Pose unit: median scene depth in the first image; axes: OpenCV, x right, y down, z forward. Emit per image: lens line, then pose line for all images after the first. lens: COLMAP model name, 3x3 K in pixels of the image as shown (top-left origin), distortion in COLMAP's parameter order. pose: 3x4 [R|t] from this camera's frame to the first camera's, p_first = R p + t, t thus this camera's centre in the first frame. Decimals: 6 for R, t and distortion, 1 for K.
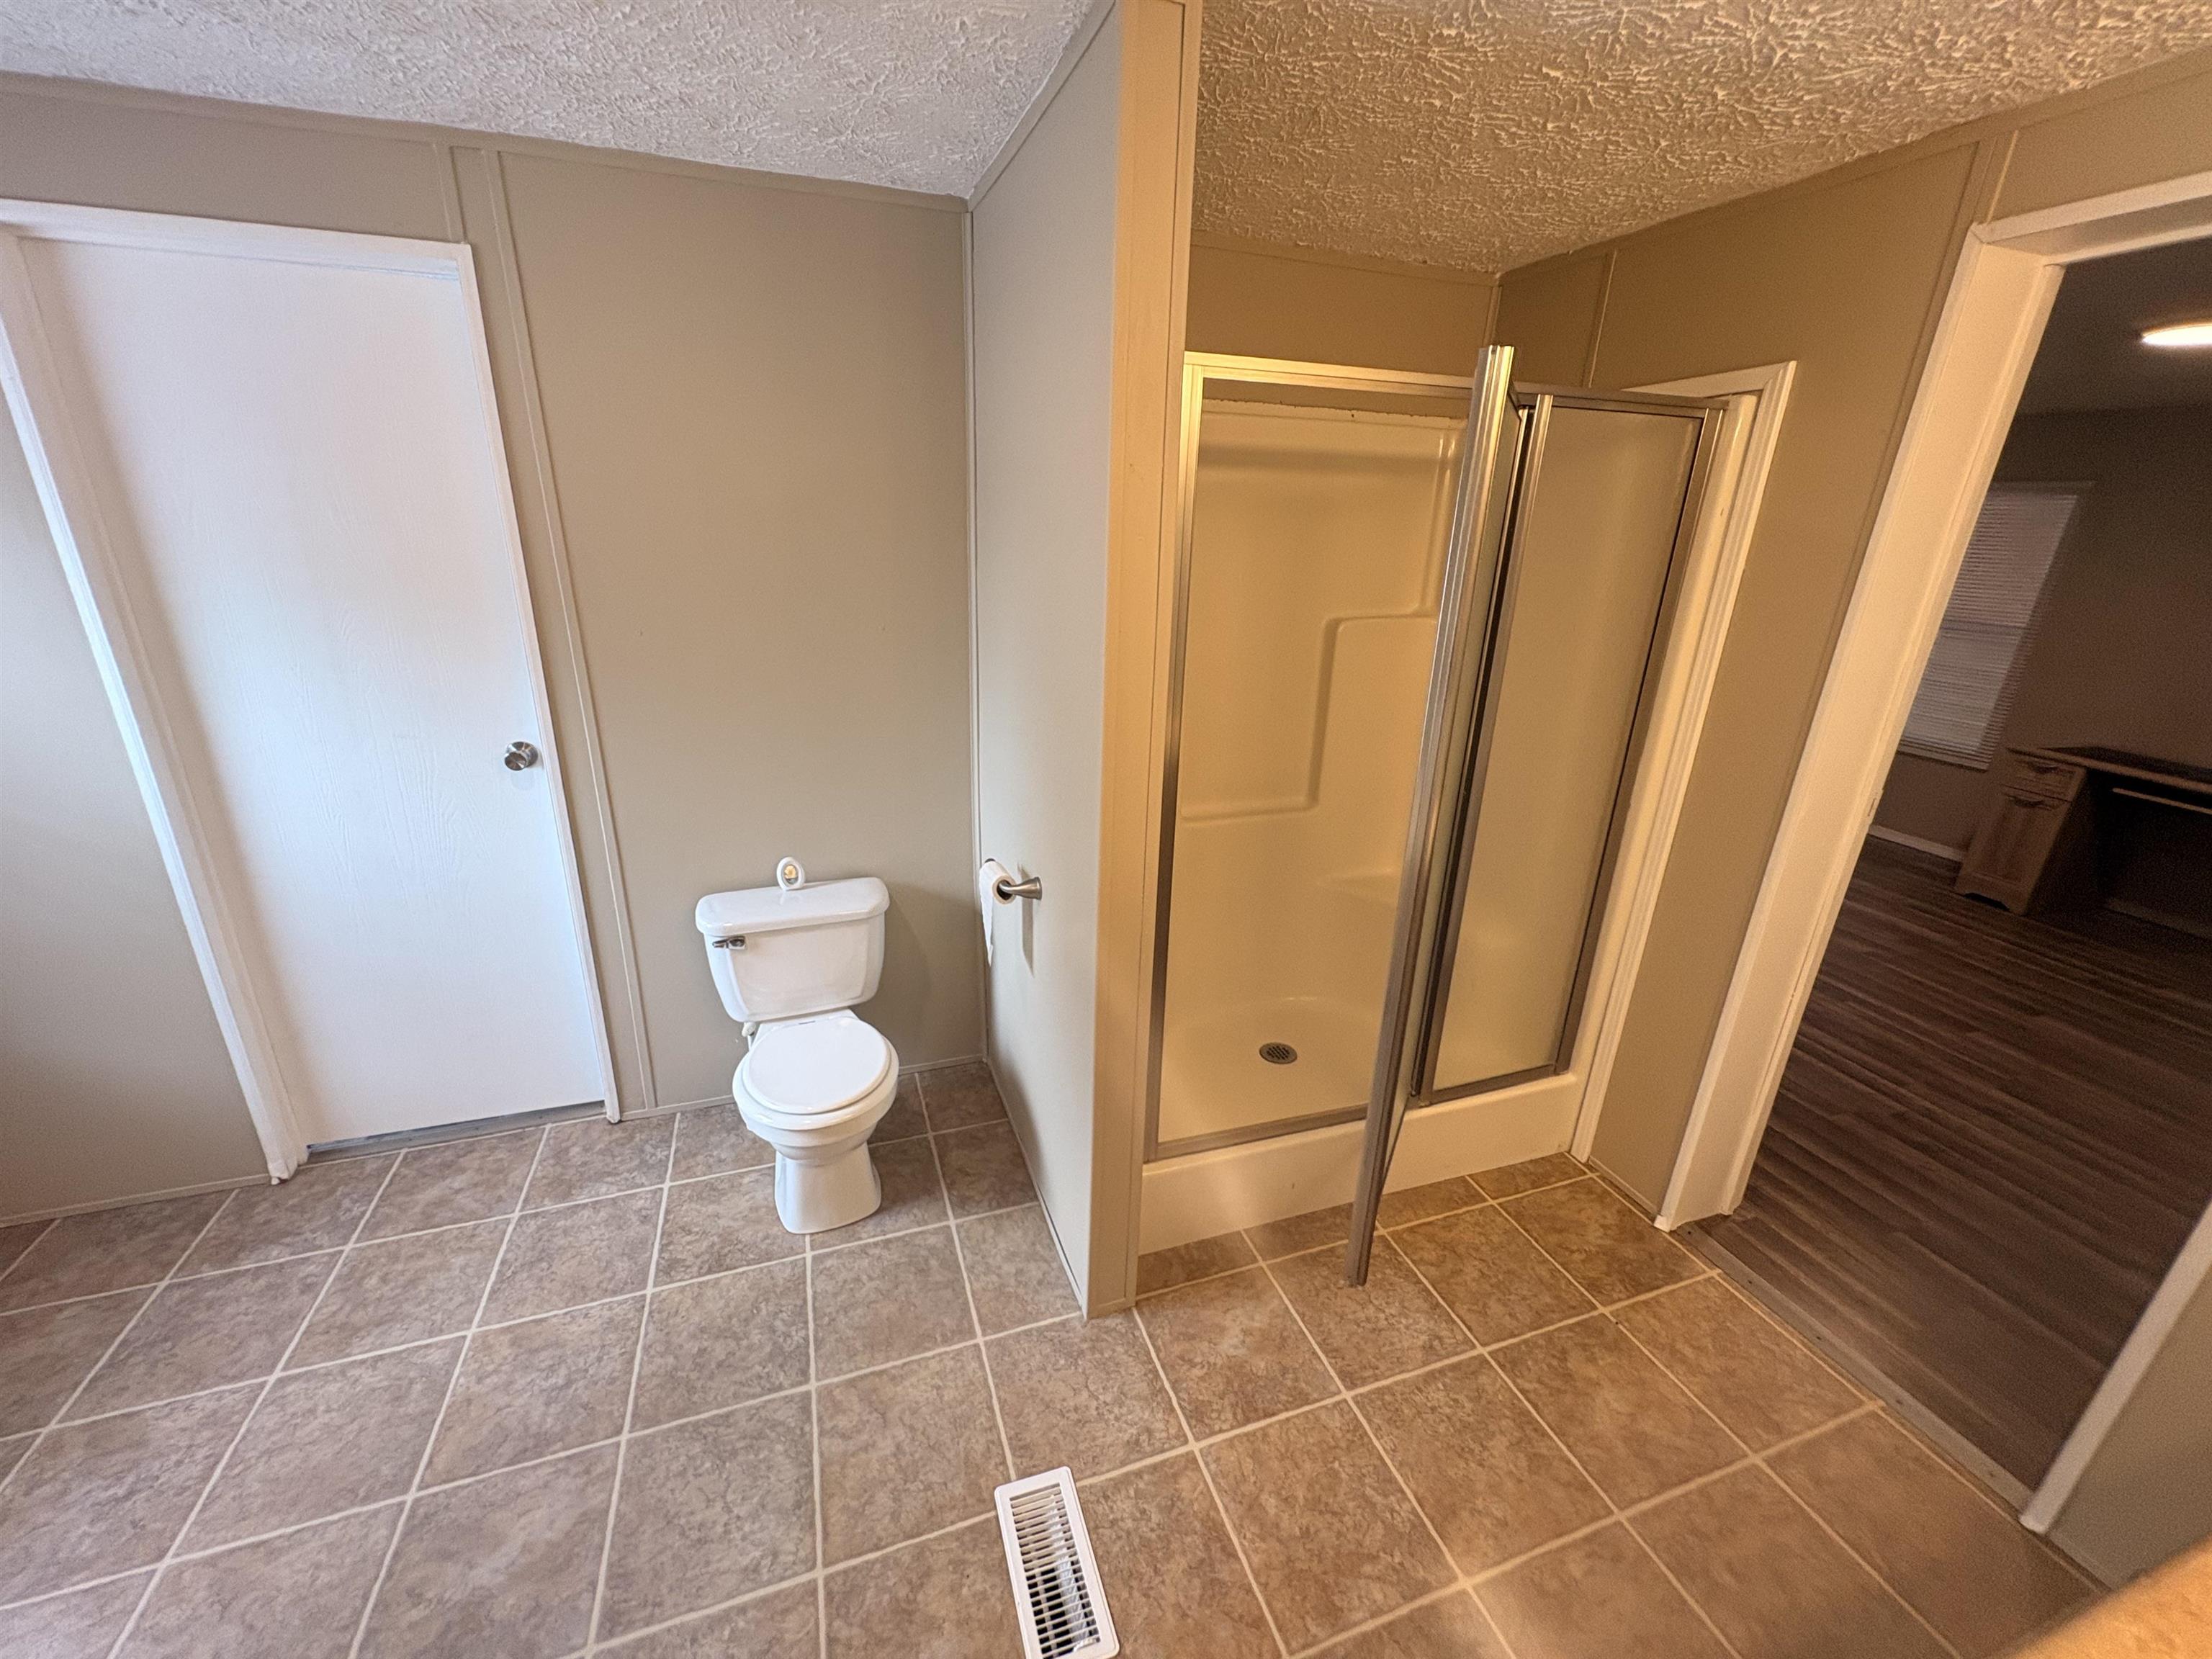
lens RADIAL K [[882.5, 0, 1101.8], [0, 882.5, 826.2], [0, 0, 1]] dist [0.000527, 0.000086]
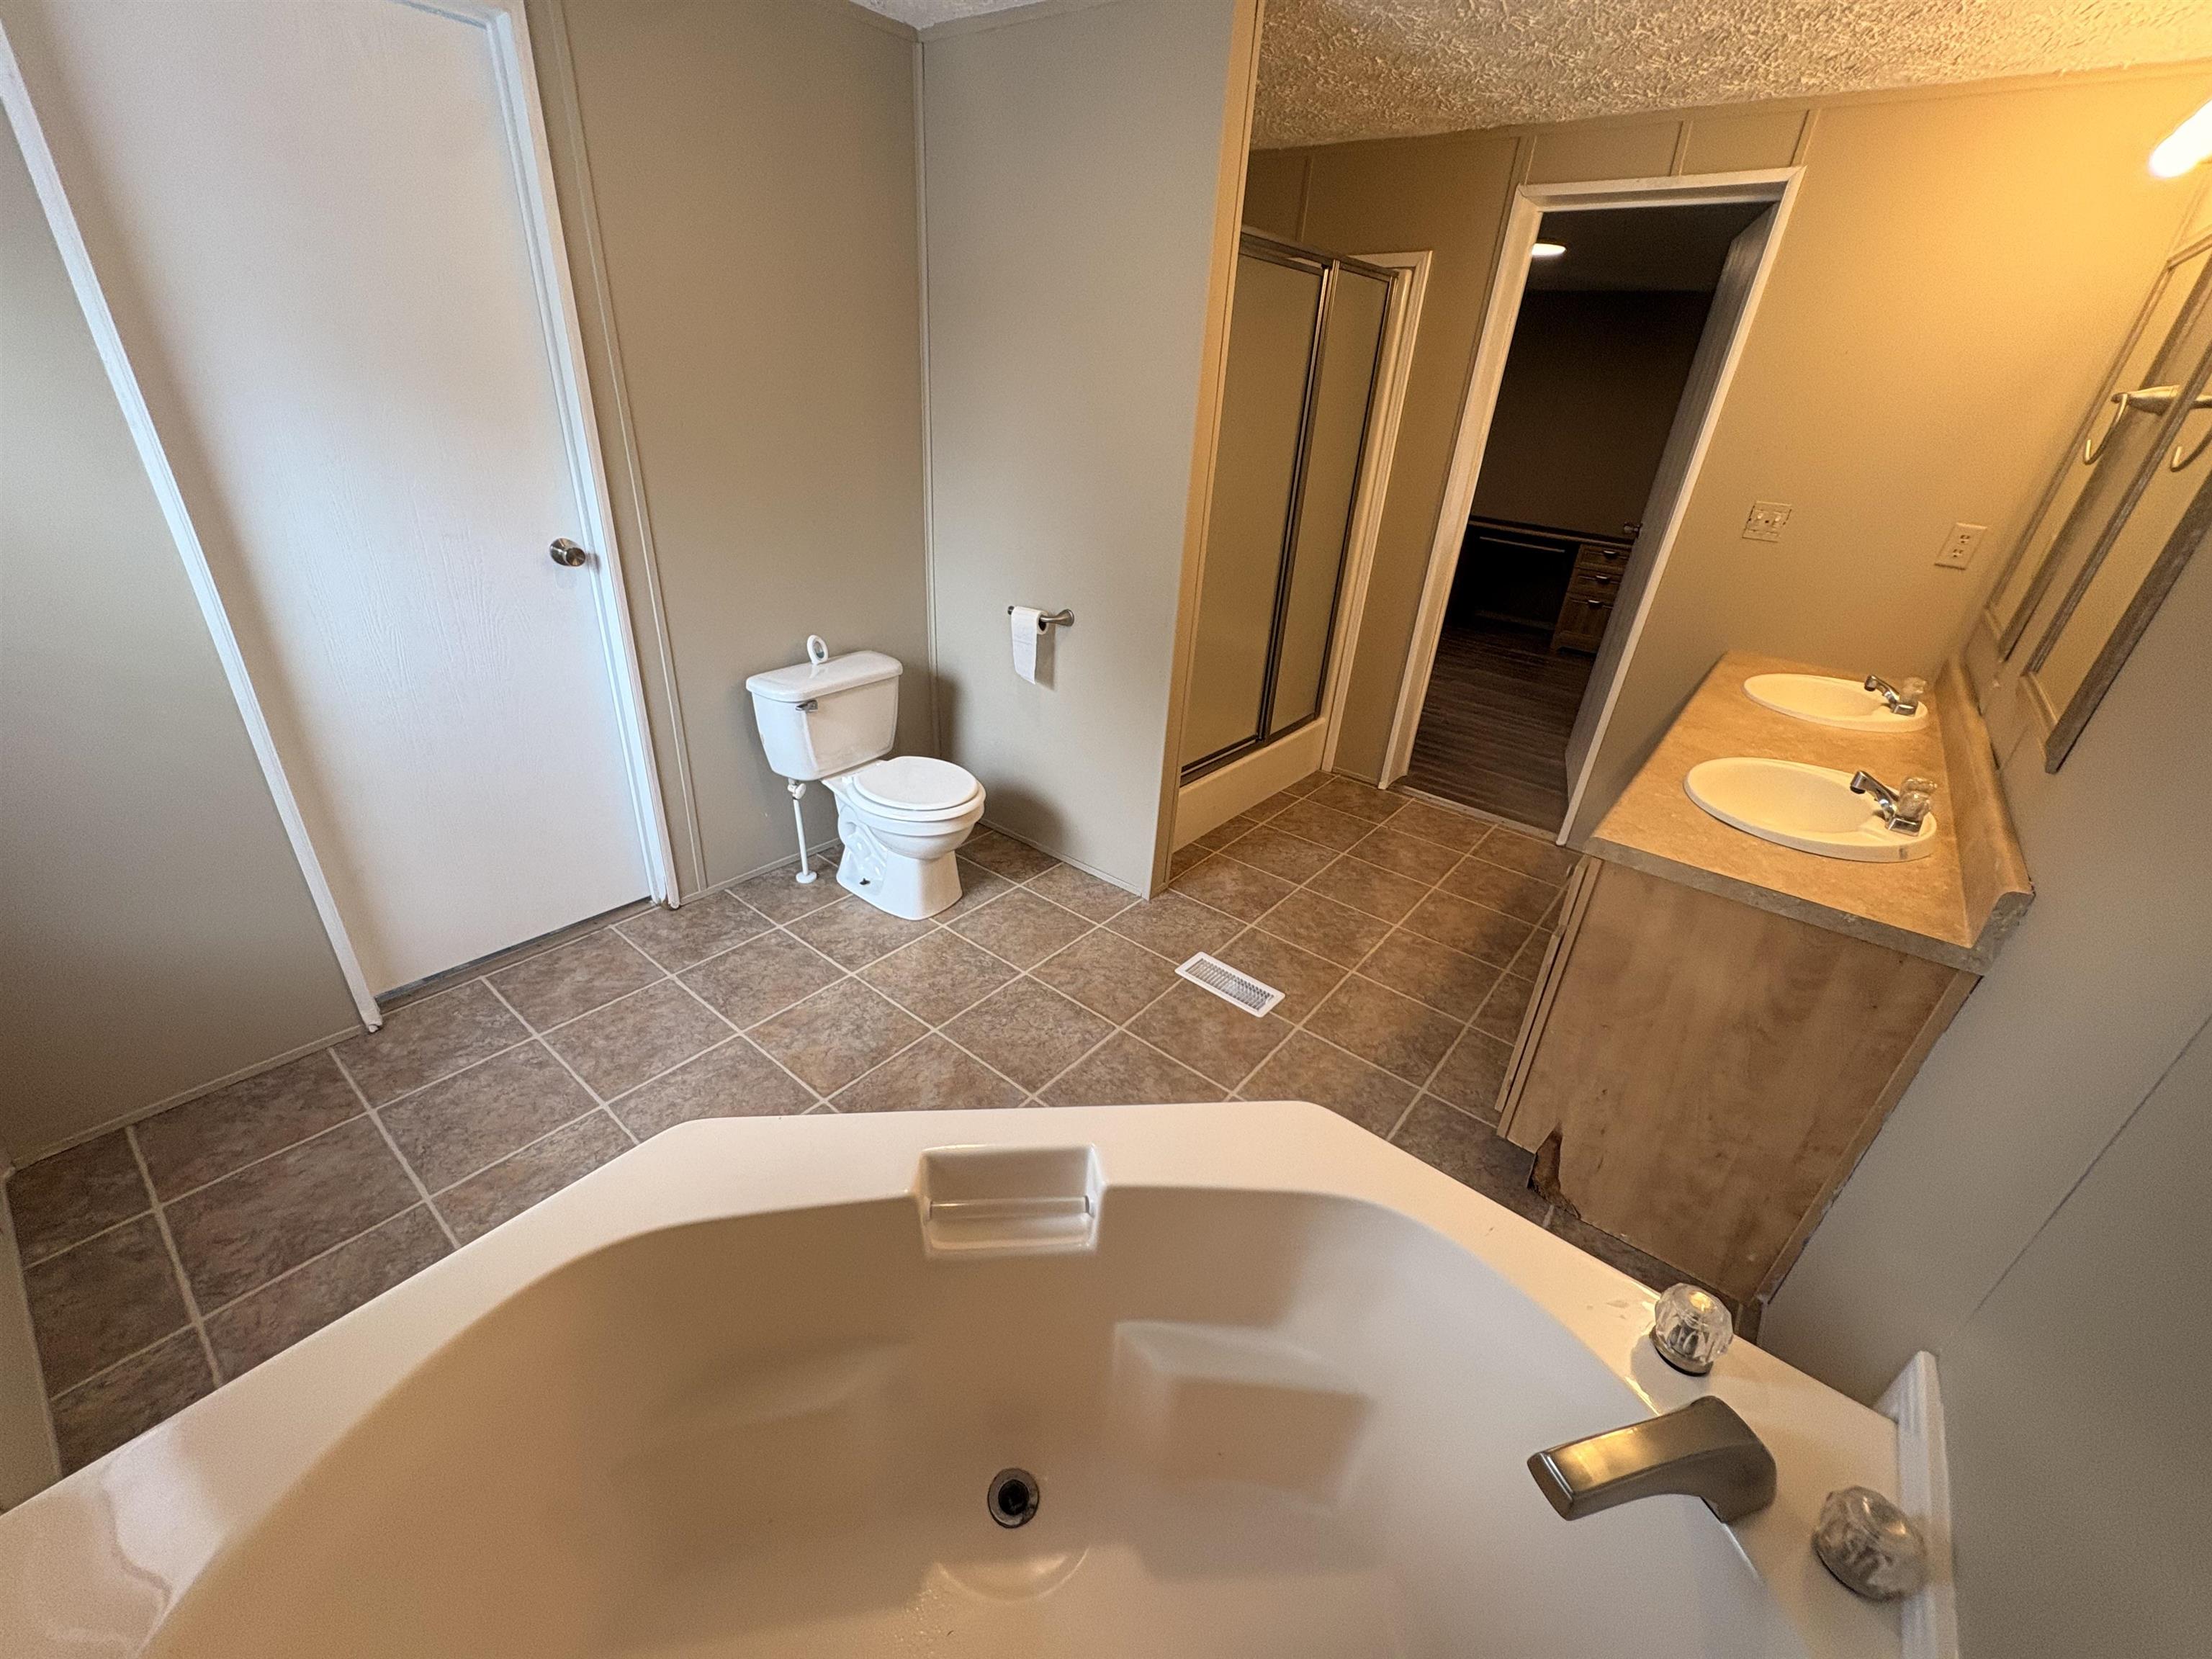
lens RADIAL K [[882.5, 0, 1101.8], [0, 882.5, 826.2], [0, 0, 1]] dist [0.000527, 0.000086]
pose [[0.849107, -0.218874, 0.480740, -0.764392], [0.141728, 0.971143, 0.191820, 0.130746], [-0.508852, -0.094741, 0.855625, -0.234728]]
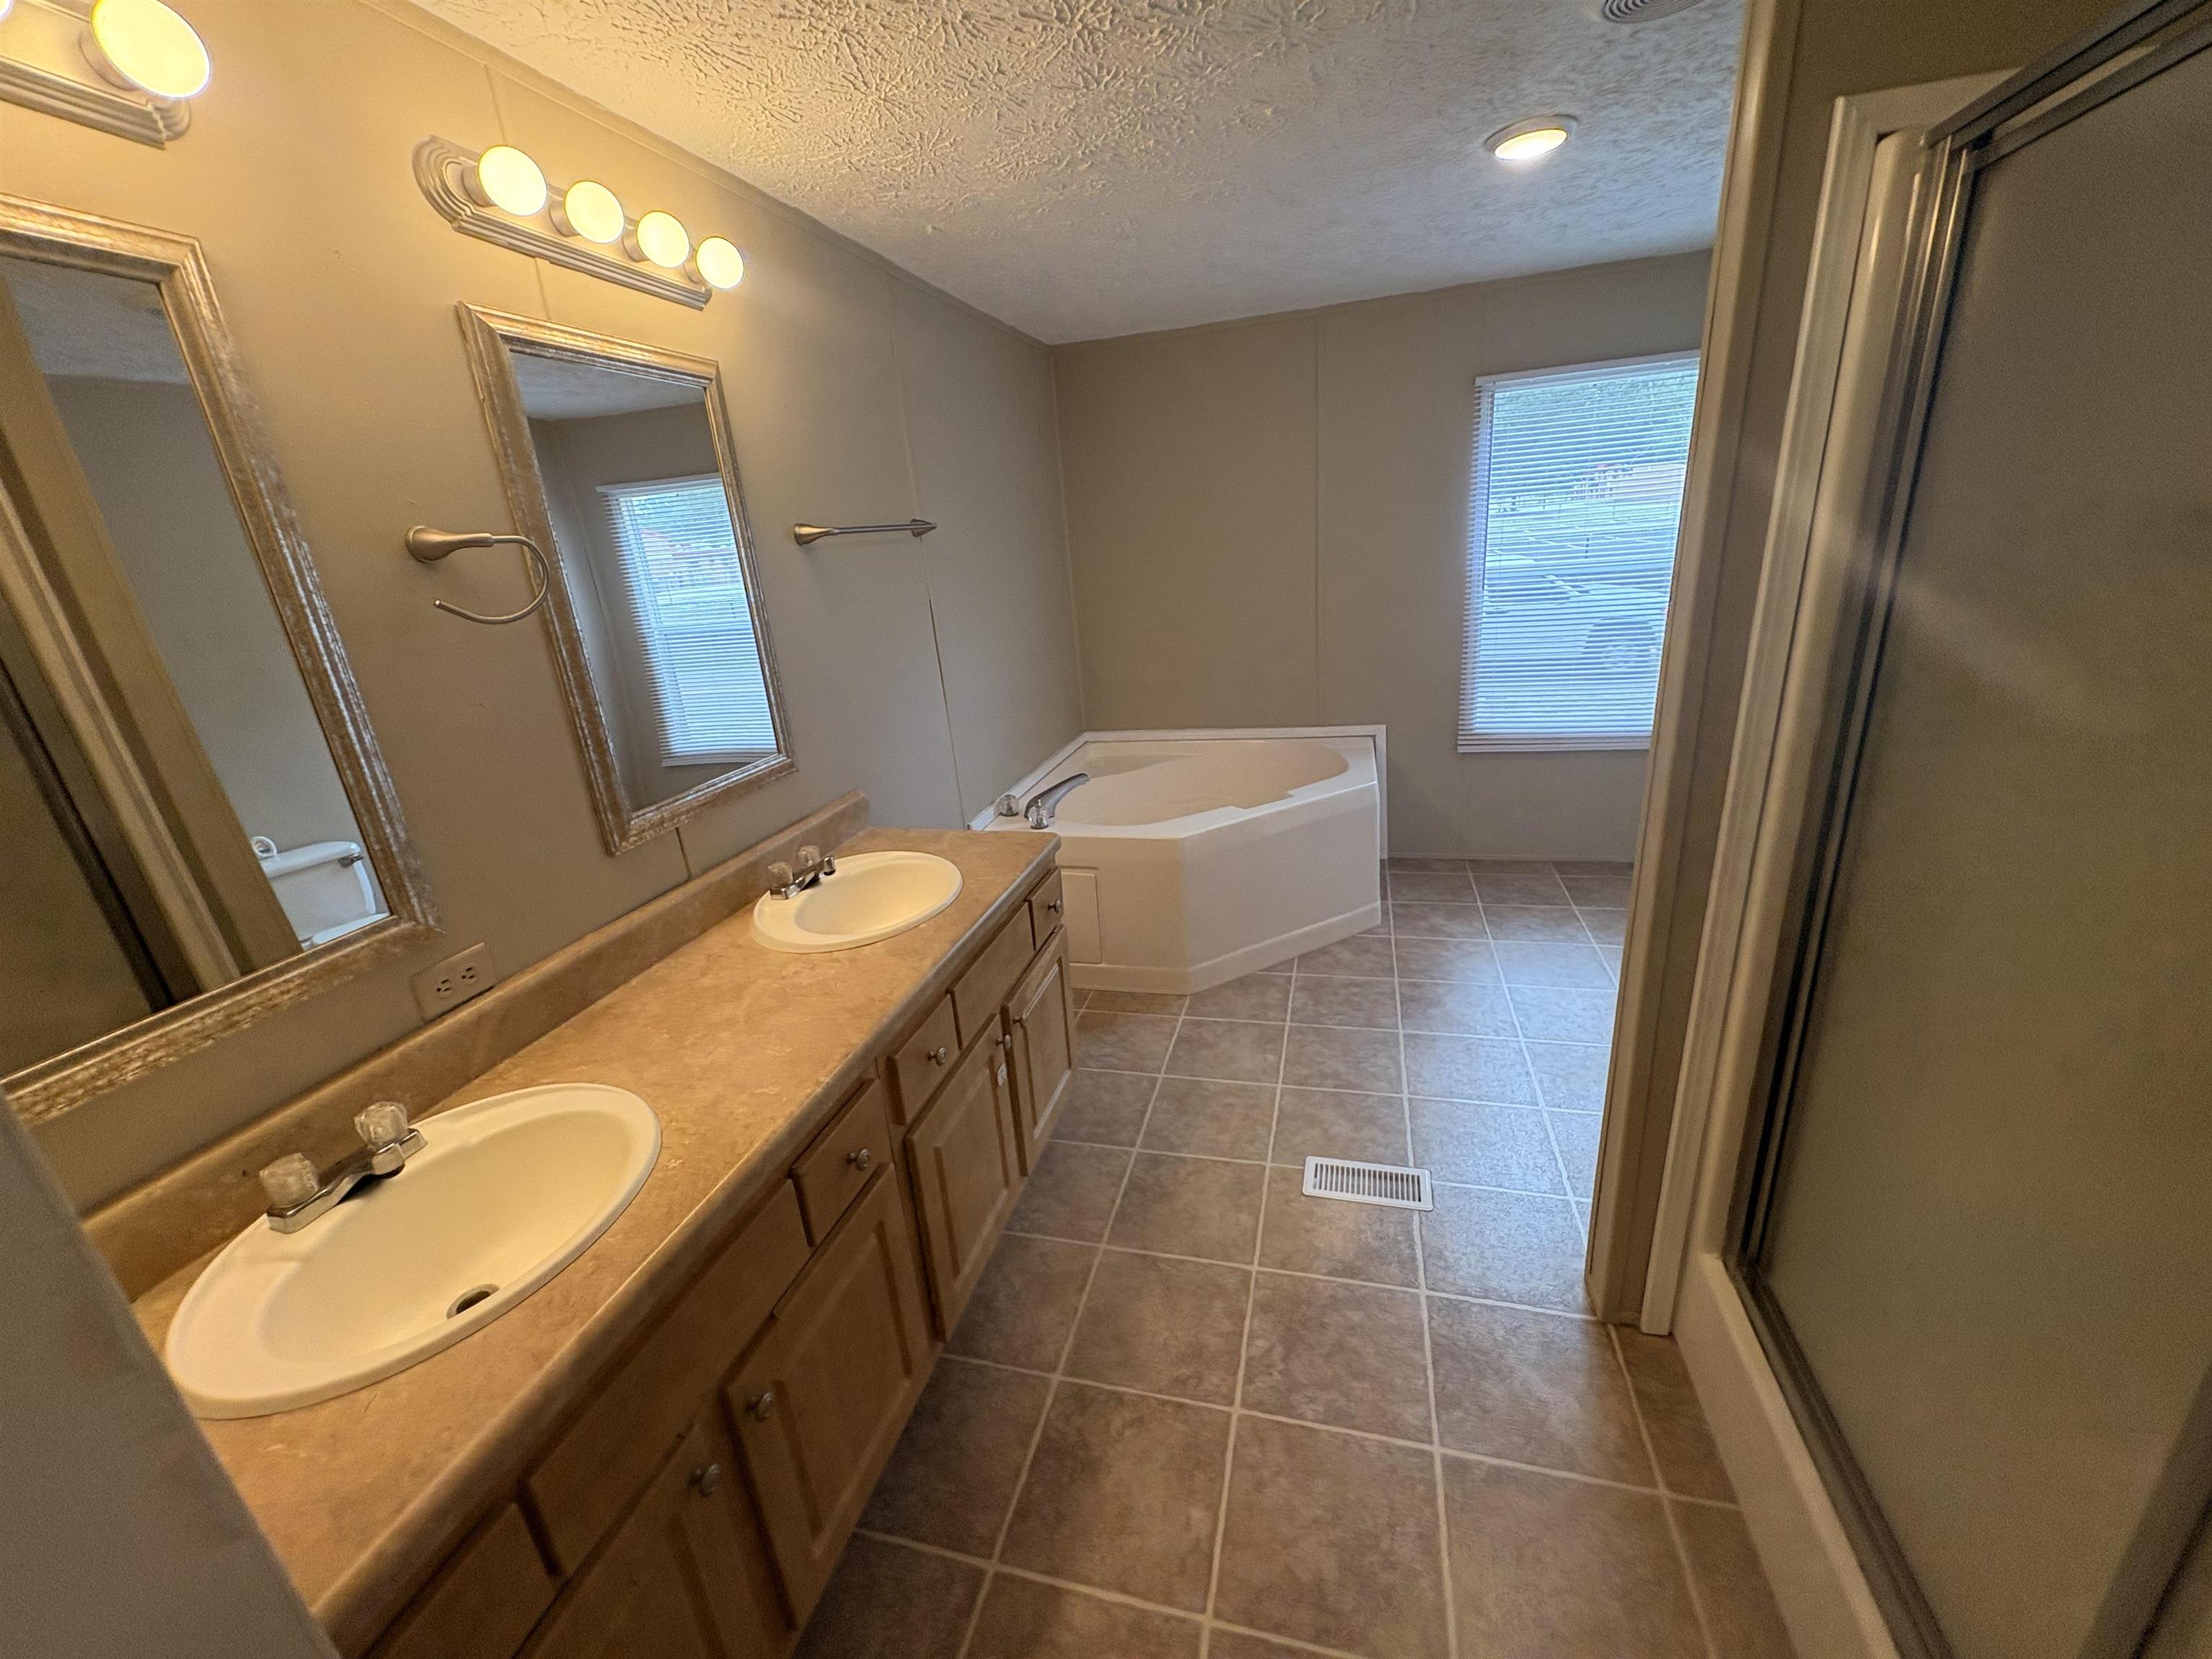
lens RADIAL K [[878.7, 0, 1102.1], [0, 878.7, 827.2], [0, 0, 1]] dist [0.000682, 0.000044]
pose [[-0.562281, 0.282277, -0.777277, 0.858899], [-0.218027, 0.856076, 0.468613, -0.186217], [0.797687, 0.432959, -0.419811, 0.750520]]
